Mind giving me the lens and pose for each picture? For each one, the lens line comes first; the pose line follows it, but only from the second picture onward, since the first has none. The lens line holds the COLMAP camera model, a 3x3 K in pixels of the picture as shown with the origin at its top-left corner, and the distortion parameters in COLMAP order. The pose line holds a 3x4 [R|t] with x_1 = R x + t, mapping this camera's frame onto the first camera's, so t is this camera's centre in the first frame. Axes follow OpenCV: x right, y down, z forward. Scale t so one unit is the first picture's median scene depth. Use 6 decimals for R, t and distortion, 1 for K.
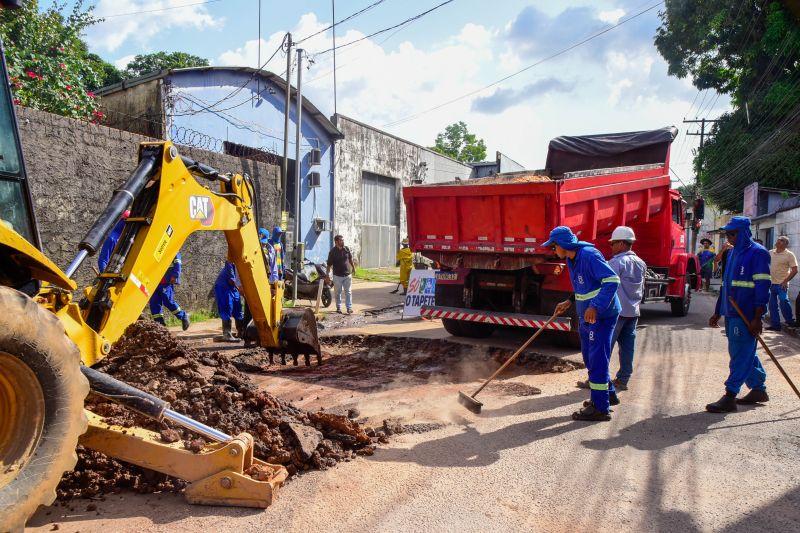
lens RADIAL K [[630.1, 0, 396.6], [0, 630.1, 283.8], [0, 0, 1]] dist [-0.083447, 0.075818]
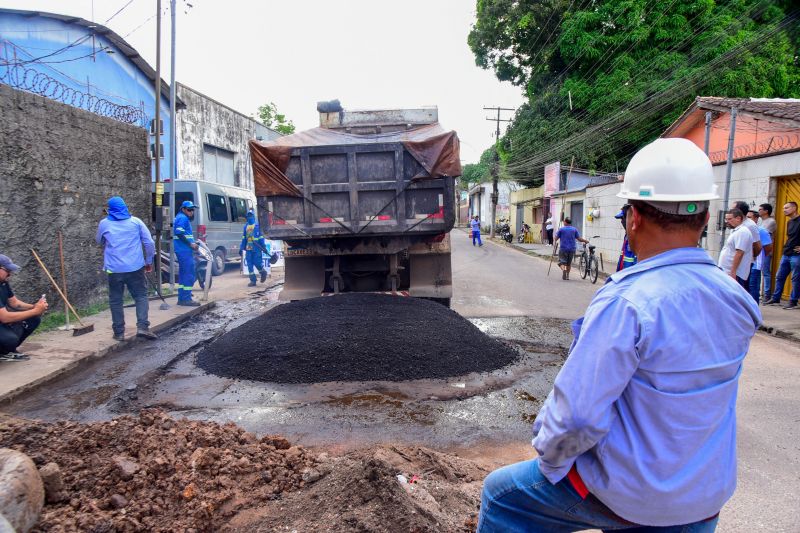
lens RADIAL K [[556.2, 0, 400.0], [0, 556.2, 287.0], [0, 0, 1]] dist [-0.124104, 0.072690]
pose [[0.942116, -0.051670, 0.331282, -0.114150], [0.029667, 0.997025, 0.071139, -0.016085], [-0.333972, -0.057193, 0.940846, 0.177462]]
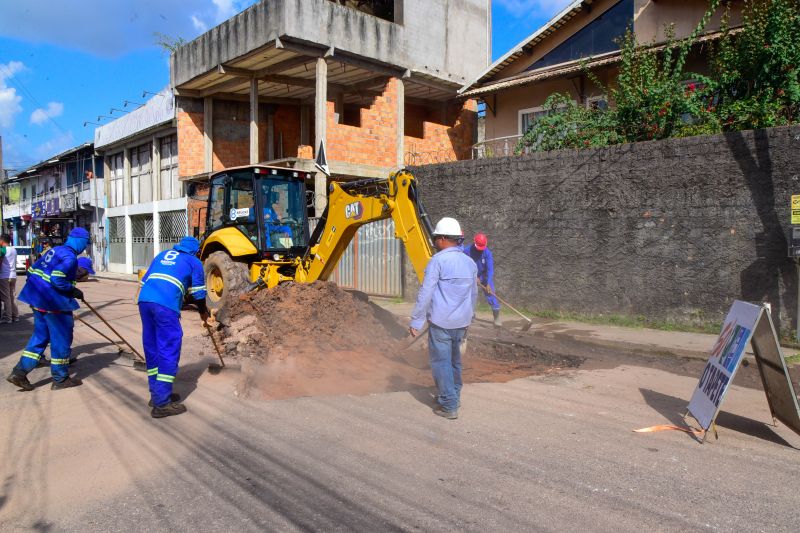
lens RADIAL K [[547.1, 0, 393.2], [0, 547.1, 283.8], [0, 0, 1]] dist [-0.120311, 0.070815]
pose [[-0.418682, 0.066923, -0.905663, 0.448233], [-0.055857, 0.993495, 0.099235, -0.051407], [0.906413, 0.092136, -0.412221, 0.799286]]
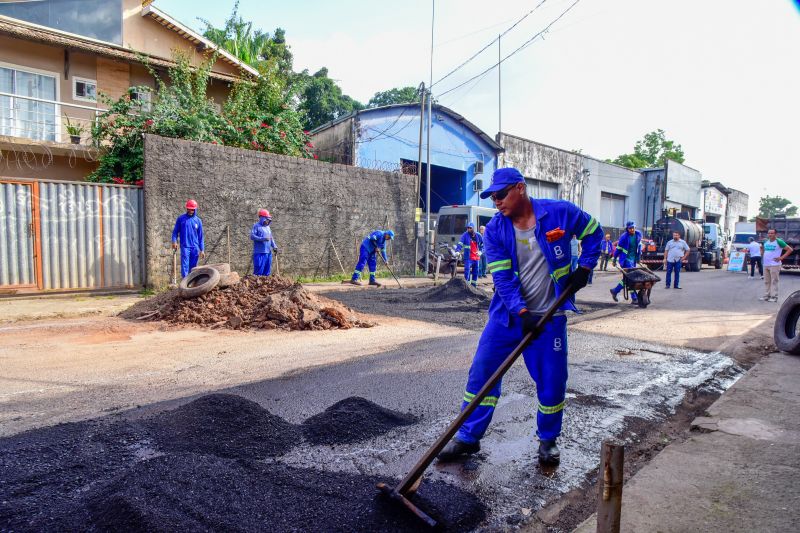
lens RADIAL K [[547.1, 0, 393.2], [0, 547.1, 283.8], [0, 0, 1]] dist [-0.120311, 0.070815]
pose [[0.925540, 0.040175, -0.376513, 0.224427], [-0.035118, 0.999177, 0.020288, 0.030420], [0.377018, -0.005555, 0.926189, -0.149898]]
